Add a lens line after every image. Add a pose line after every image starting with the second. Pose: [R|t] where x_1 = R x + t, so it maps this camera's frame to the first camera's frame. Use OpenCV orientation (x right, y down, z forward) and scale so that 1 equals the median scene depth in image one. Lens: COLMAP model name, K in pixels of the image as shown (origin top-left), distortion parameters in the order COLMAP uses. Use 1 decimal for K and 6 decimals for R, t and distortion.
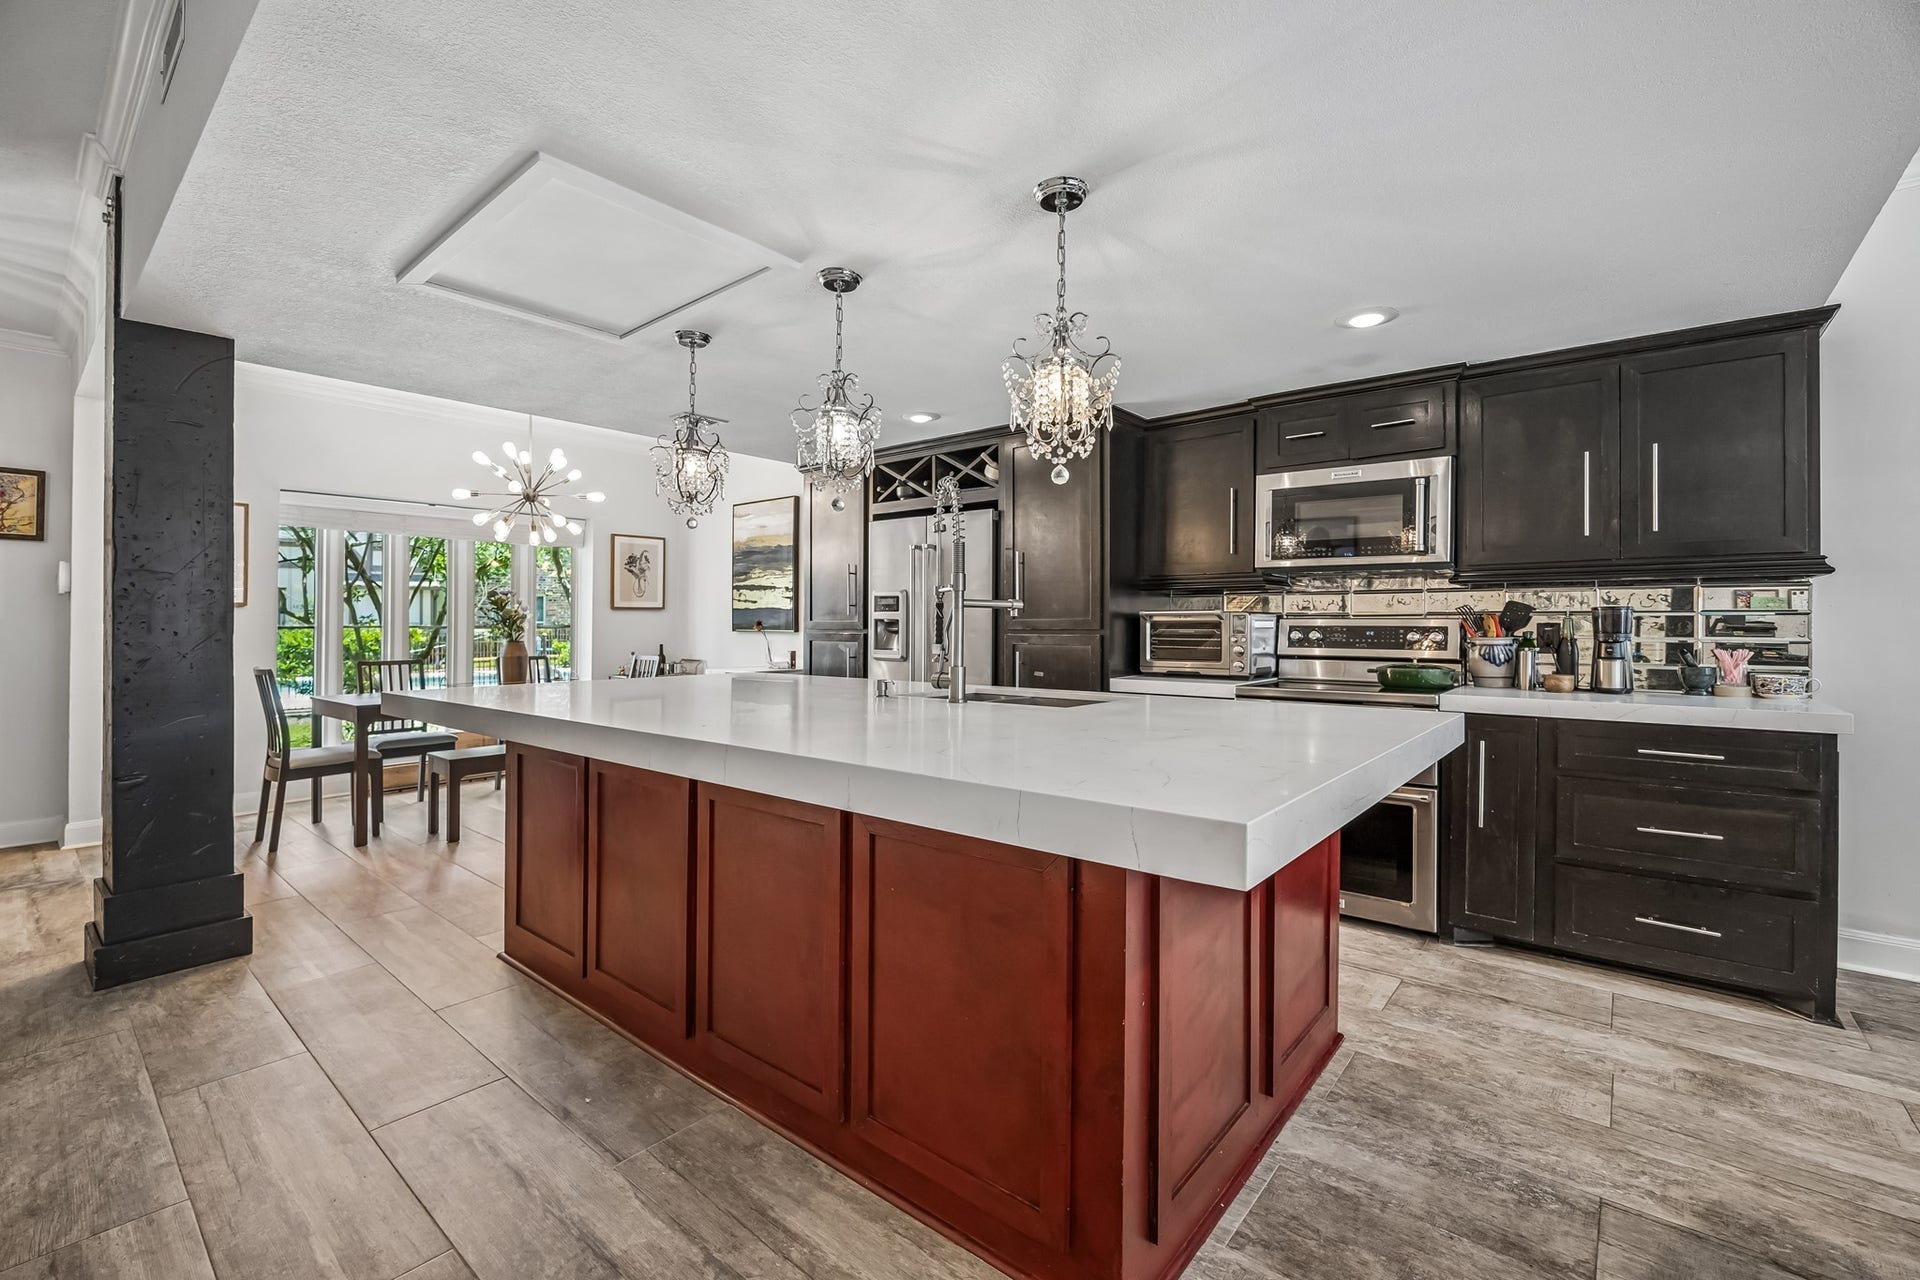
lens RADIAL K [[795.4, 0, 960.3], [0, 795.4, 629.7], [0, 0, 1]] dist [-0.017049, -0.000113]
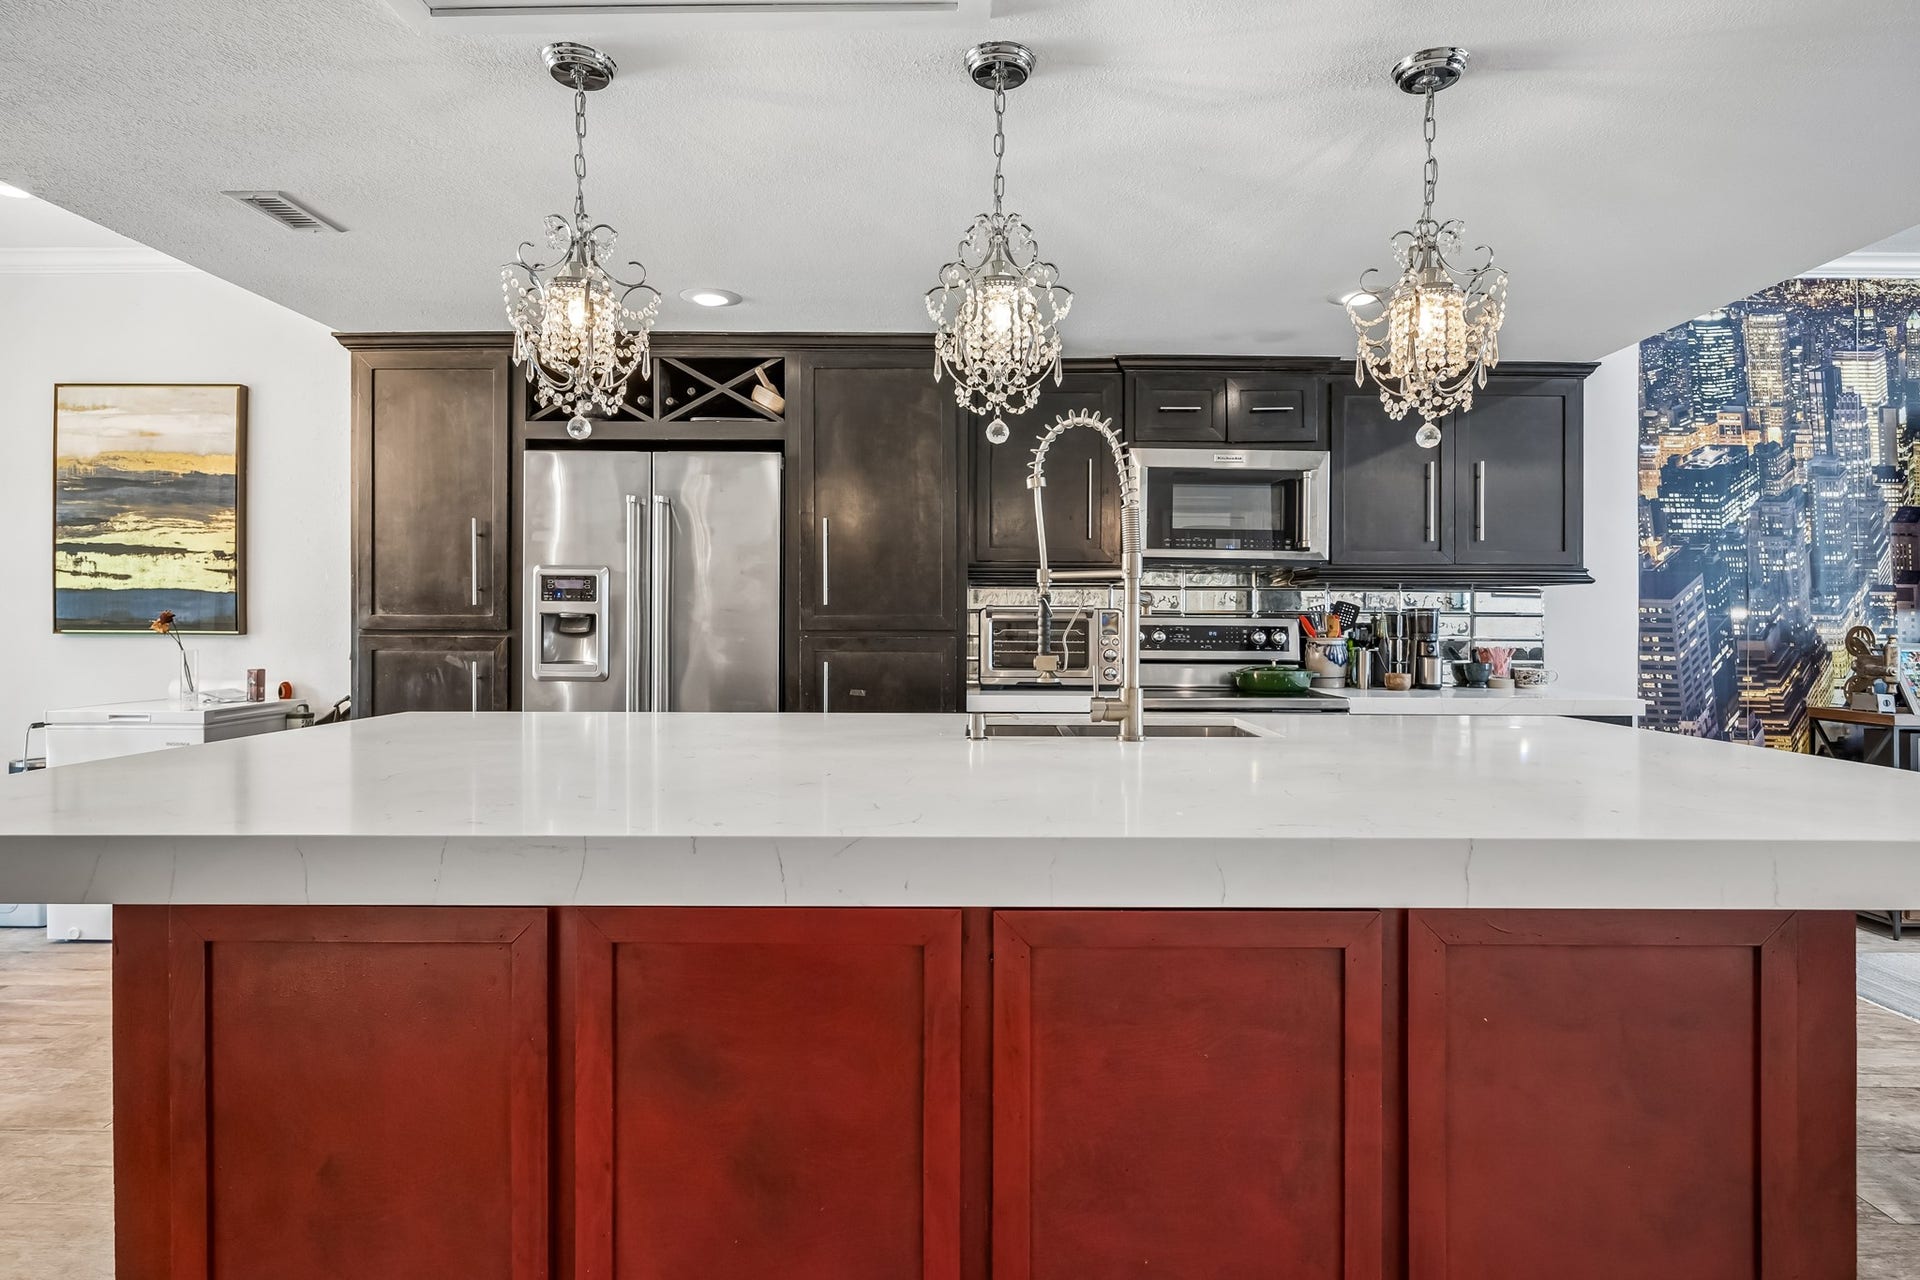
lens RADIAL K [[1008.3, 0, 960.4], [0, 1008.3, 641.0], [0, 0, 1]] dist [-0.012846, -0.000348]
pose [[0.785587, -0.009756, 0.618674, -0.365242], [-0.000047, 0.999875, 0.015826, -0.004618], [-0.618751, -0.012462, 0.785488, 0.222775]]
